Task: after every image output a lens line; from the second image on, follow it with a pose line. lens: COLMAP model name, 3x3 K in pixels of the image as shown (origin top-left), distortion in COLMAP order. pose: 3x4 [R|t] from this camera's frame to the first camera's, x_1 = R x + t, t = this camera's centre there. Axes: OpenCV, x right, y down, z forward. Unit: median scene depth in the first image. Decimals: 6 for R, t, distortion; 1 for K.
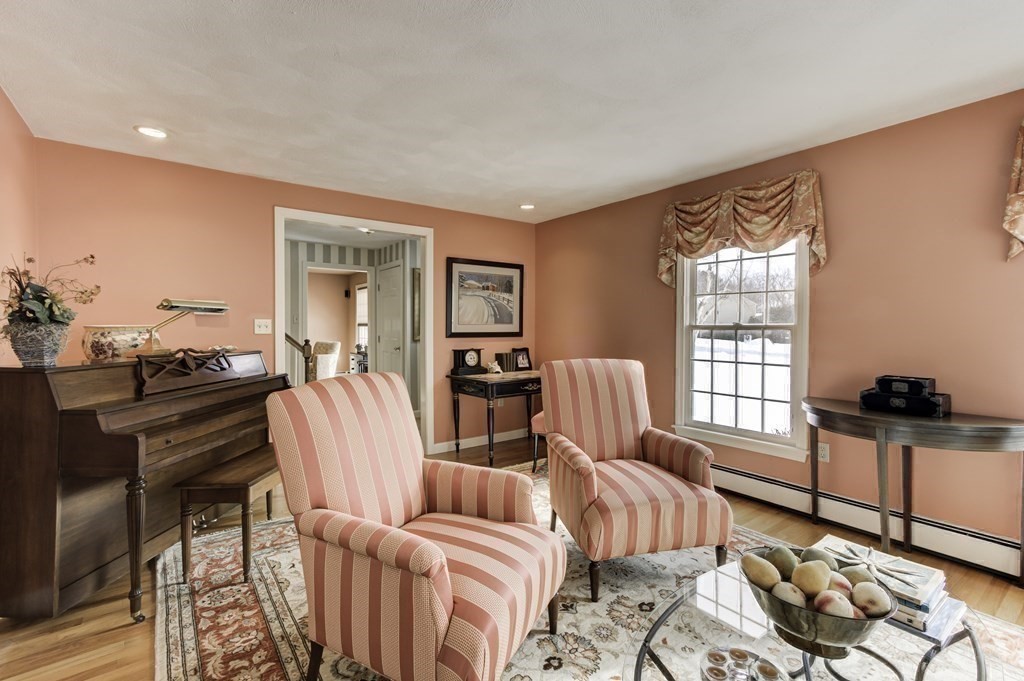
lens RADIAL K [[472.6, 0, 513.9], [0, 472.6, 332.3], [0, 0, 1]] dist [0.013756, 0.008414]
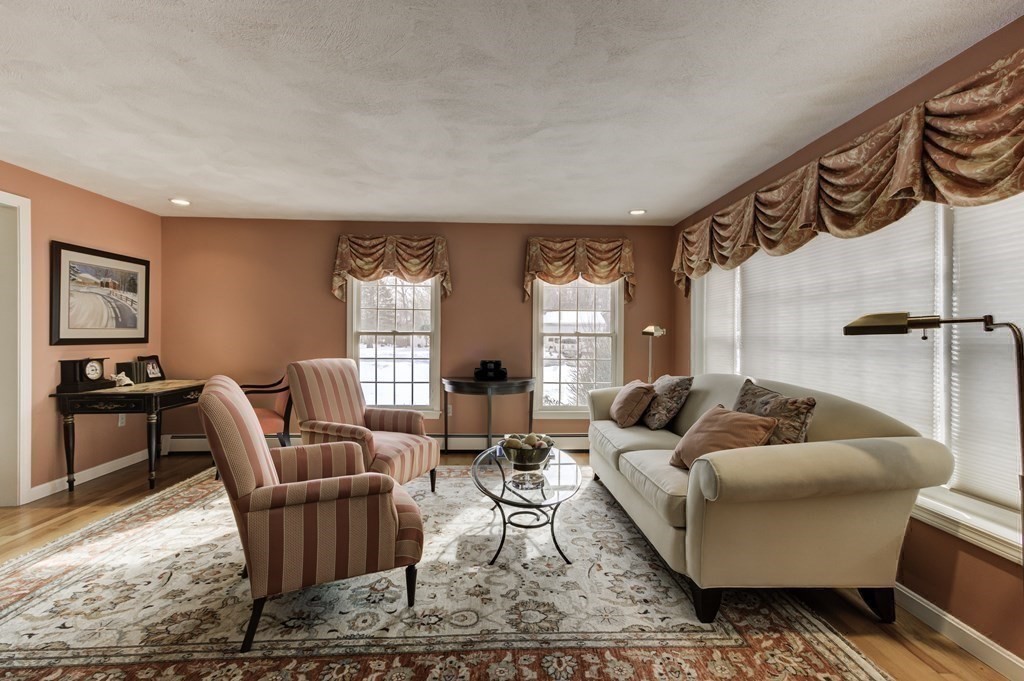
lens RADIAL K [[472.6, 0, 513.8], [0, 472.6, 341.2], [0, 0, 1]] dist [0.013756, 0.008414]
pose [[0.562469, -0.008943, 0.826770, -0.367015], [0.004238, 0.999960, 0.007933, 0.001881], [-0.826808, -0.000959, 0.562484, -0.062684]]
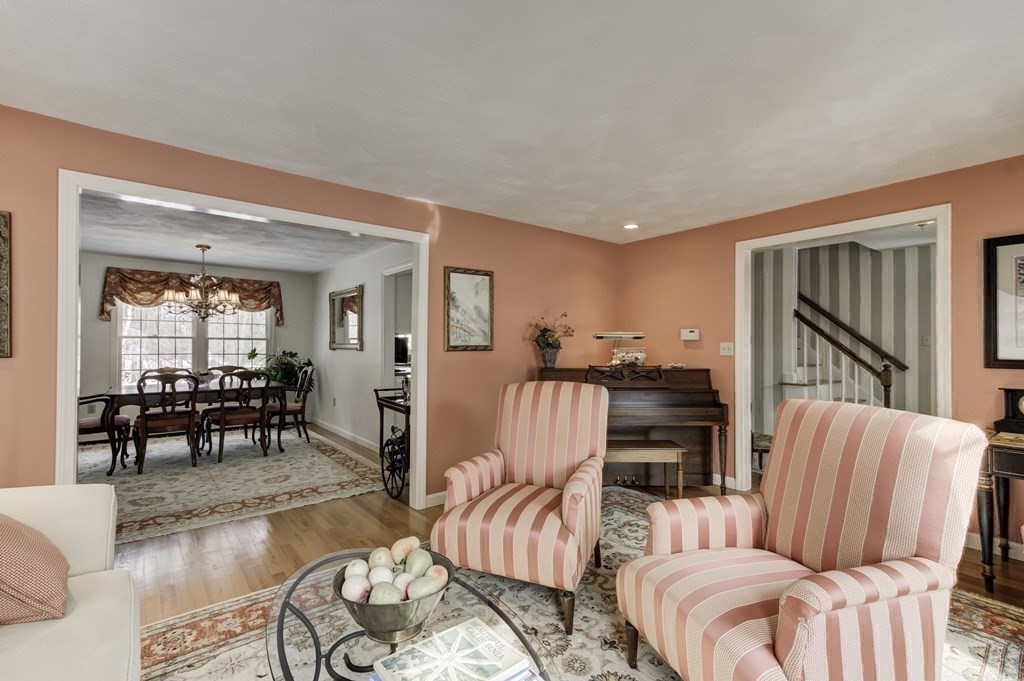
lens RADIAL K [[472.6, 0, 504.8], [0, 472.6, 345.7], [0, 0, 1]] dist [0.013756, 0.008414]
pose [[0.008579, -0.005571, -0.999948, 0.493612], [-0.015238, 0.999868, -0.005702, -0.004265], [0.999847, 0.015286, 0.008493, 0.355801]]
